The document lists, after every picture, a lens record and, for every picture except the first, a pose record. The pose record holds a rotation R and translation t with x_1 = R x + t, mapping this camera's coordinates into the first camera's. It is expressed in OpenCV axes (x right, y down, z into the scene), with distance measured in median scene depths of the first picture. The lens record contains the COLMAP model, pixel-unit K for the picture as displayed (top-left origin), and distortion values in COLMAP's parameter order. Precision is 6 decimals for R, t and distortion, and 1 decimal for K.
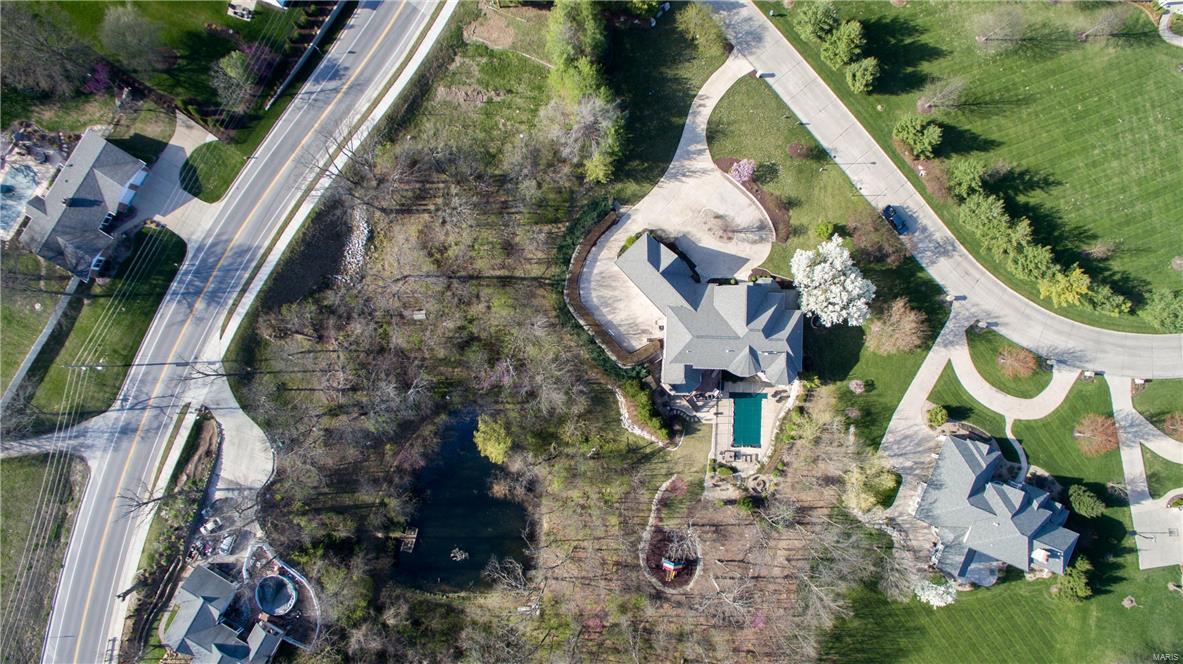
lens RADIAL K [[706.1, 0, 591.5], [0, 706.1, 332.0], [0, 0, 1]] dist [-0.087412, 0.061504]
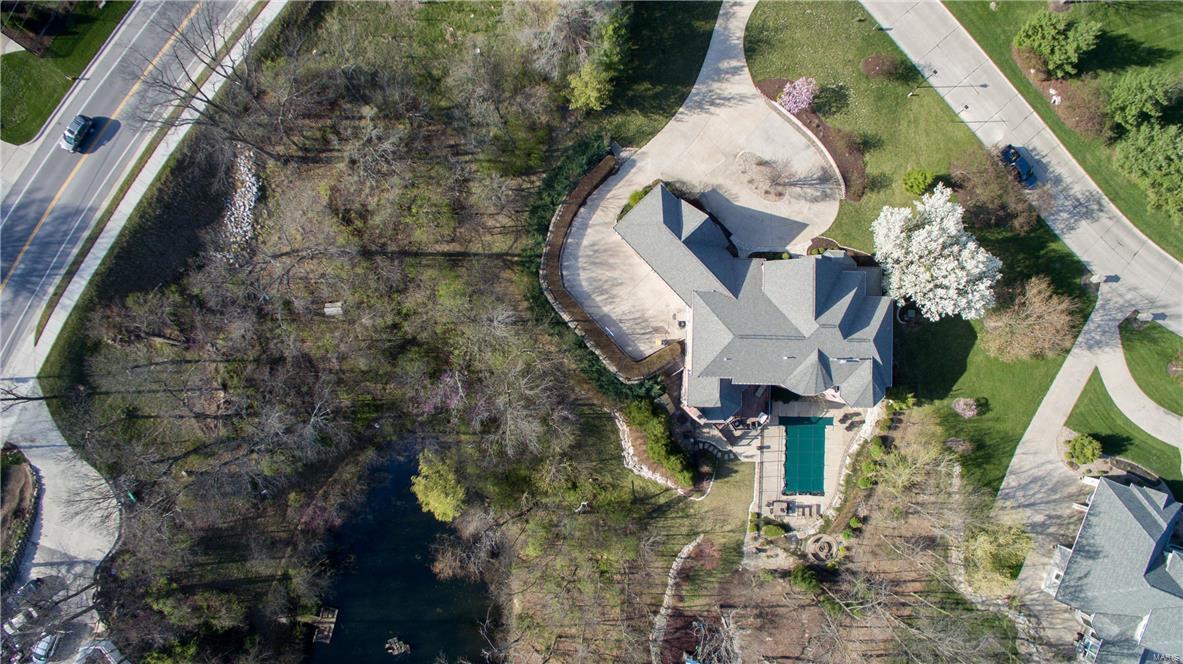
lens RADIAL K [[706.1, 0, 591.5], [0, 706.1, 332.0], [0, 0, 1]] dist [-0.087412, 0.061504]
pose [[0.999803, -0.006255, 0.018847, -0.001837], [0.006355, 0.999966, -0.005245, 0.004575], [-0.018814, 0.005364, 0.999809, 0.316026]]
